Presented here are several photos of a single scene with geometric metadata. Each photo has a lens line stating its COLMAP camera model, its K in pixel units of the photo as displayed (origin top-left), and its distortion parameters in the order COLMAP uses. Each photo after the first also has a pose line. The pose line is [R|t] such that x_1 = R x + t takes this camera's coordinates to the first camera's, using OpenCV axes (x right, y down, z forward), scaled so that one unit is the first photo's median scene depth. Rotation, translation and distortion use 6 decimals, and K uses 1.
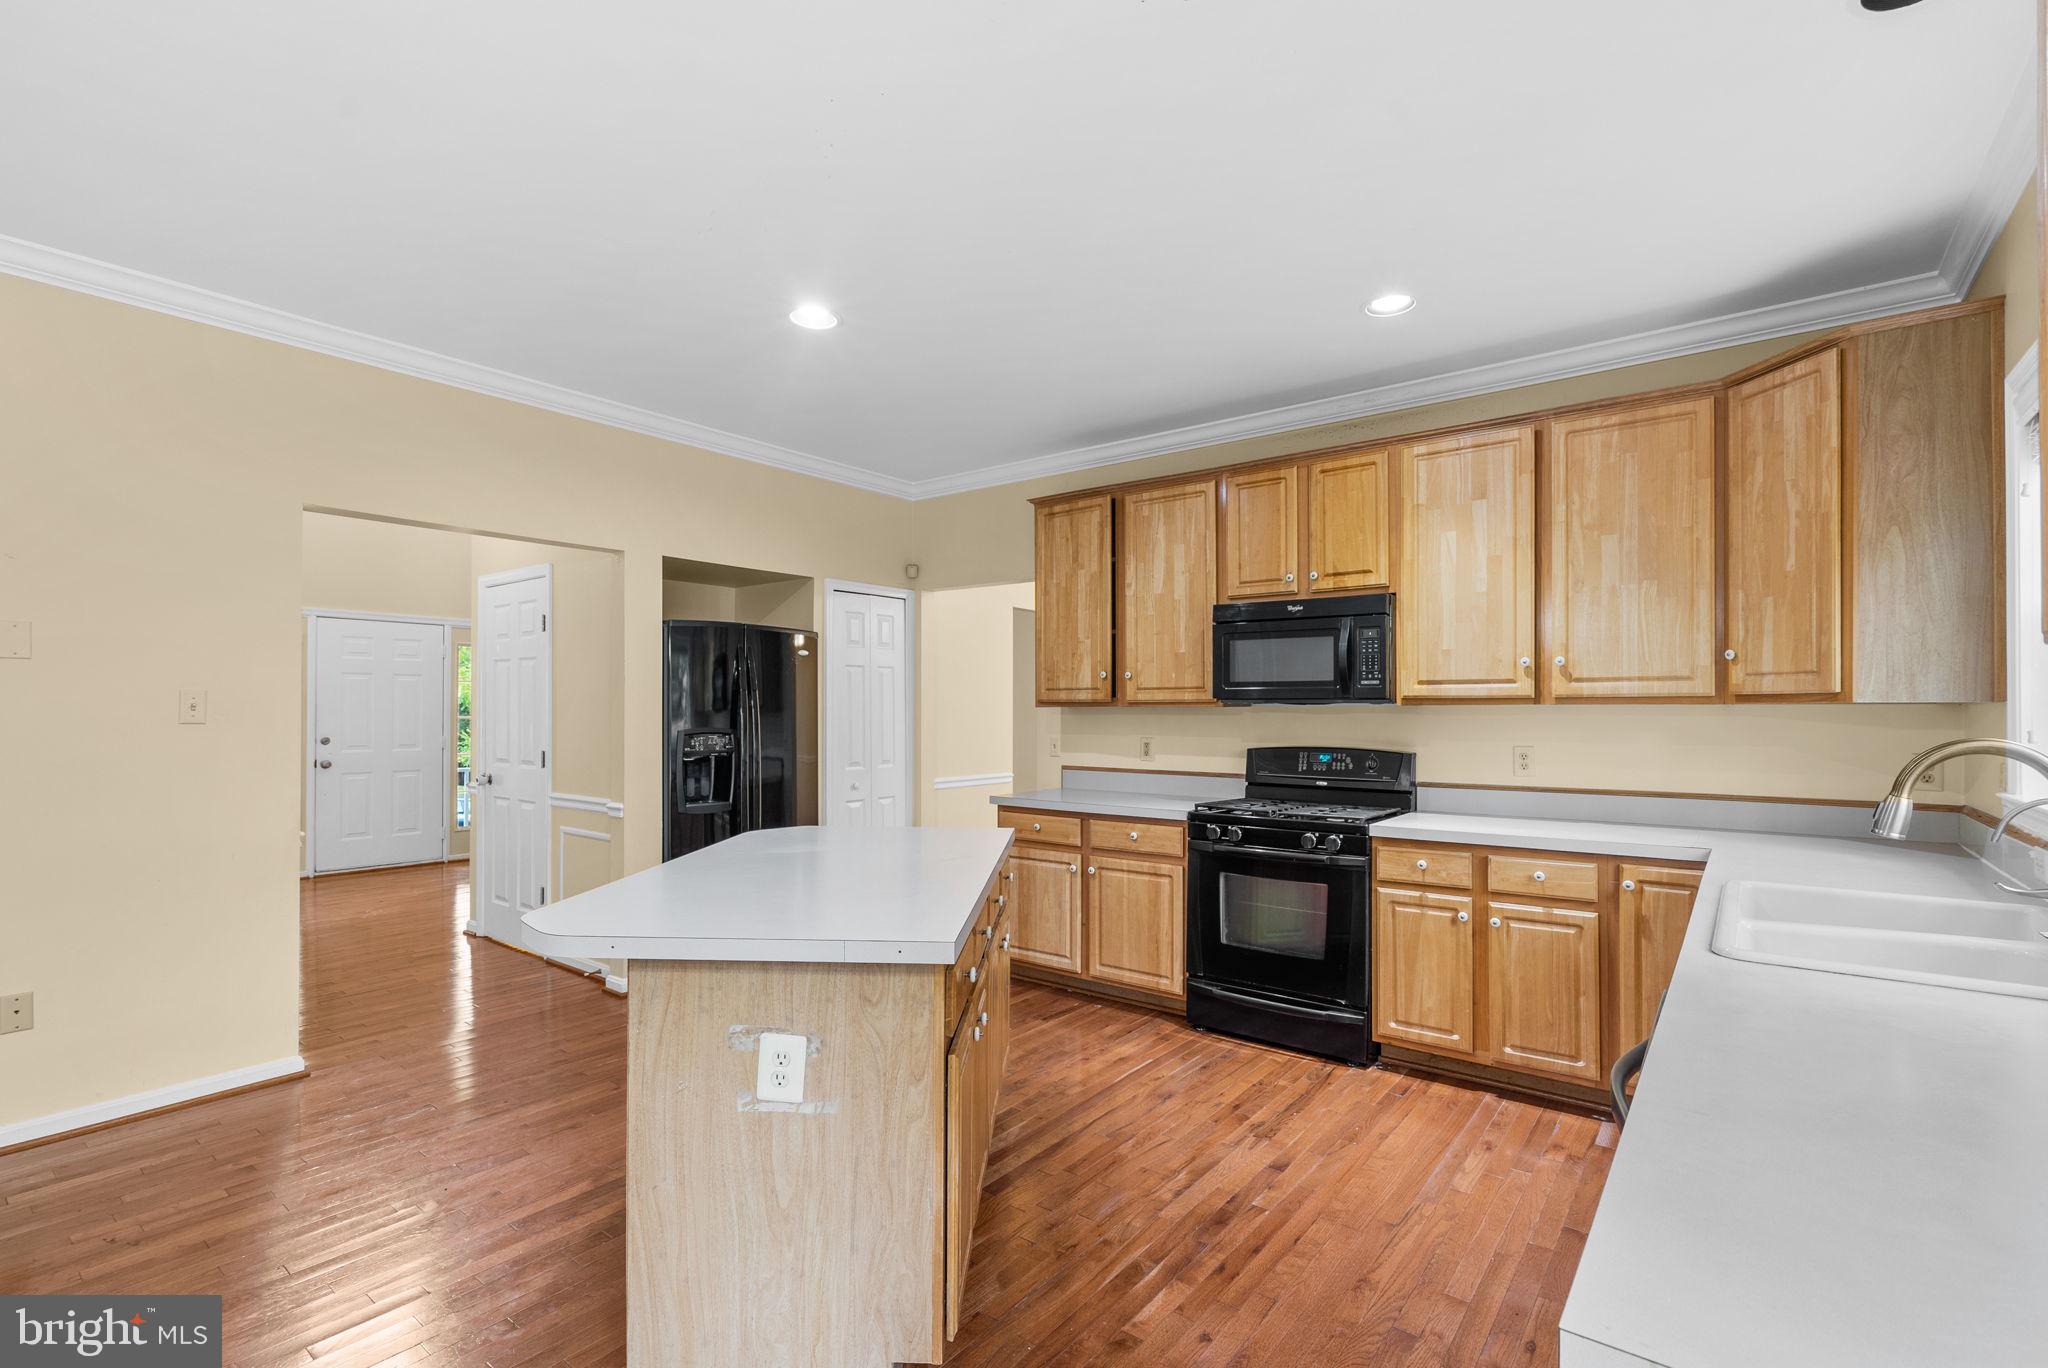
lens RADIAL K [[940.8, 0, 1028.5], [0, 940.8, 690.9], [0, 0, 1]] dist [-0.003425, 0.000641]
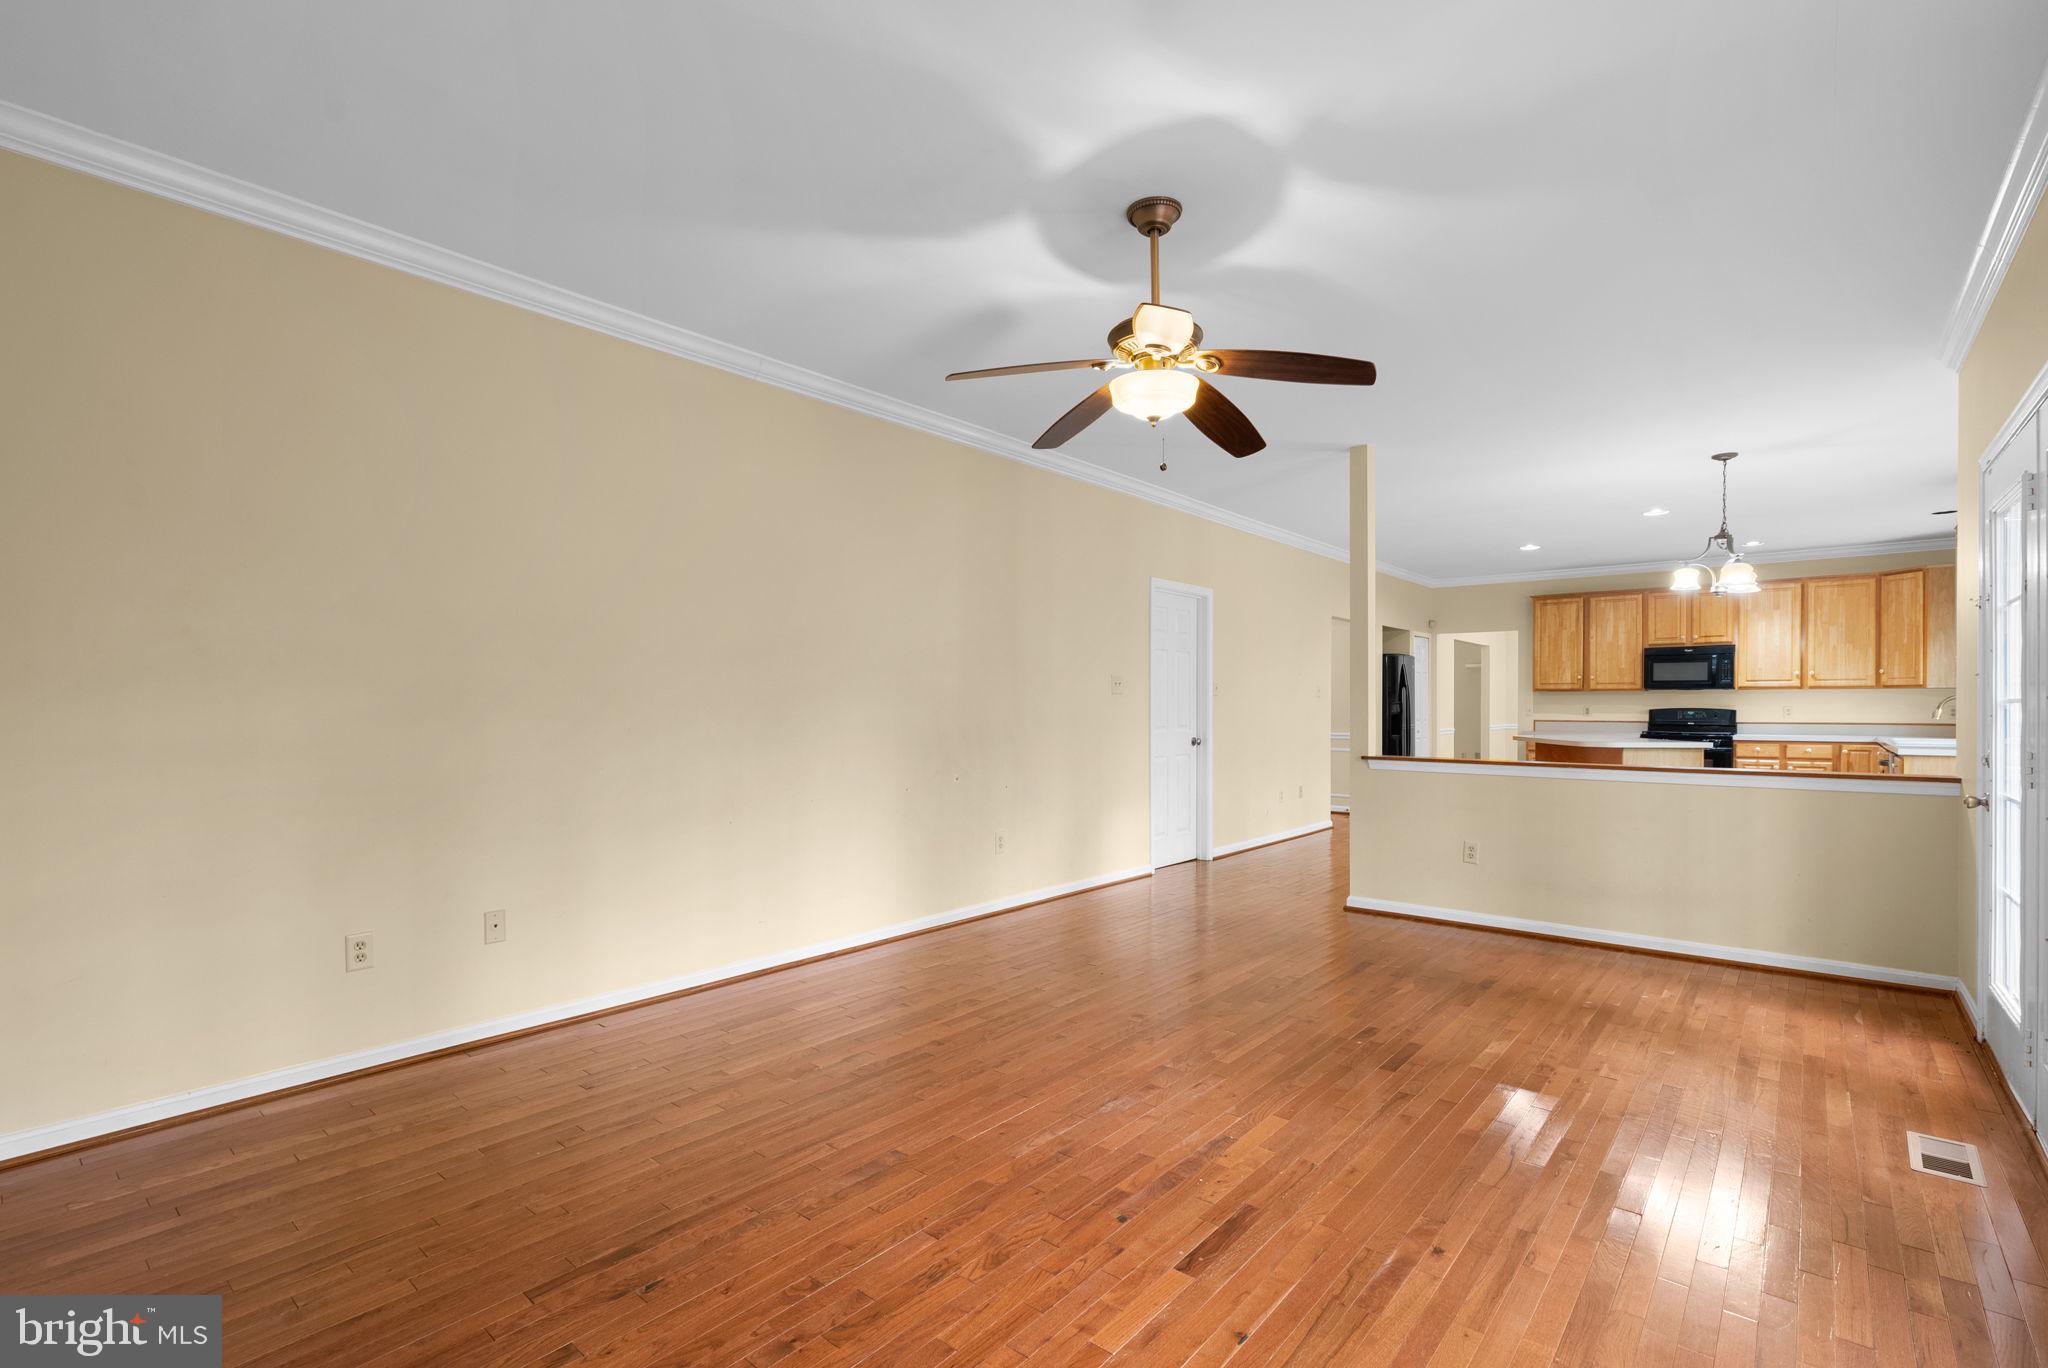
lens RADIAL K [[940.8, 0, 1020.9], [0, 940.8, 696.6], [0, 0, 1]] dist [-0.003425, 0.000641]
pose [[0.999060, -0.002982, -0.043244, -1.510992], [0.003620, 0.999885, 0.014699, -0.011373], [0.043196, -0.014842, 0.998956, -1.700855]]
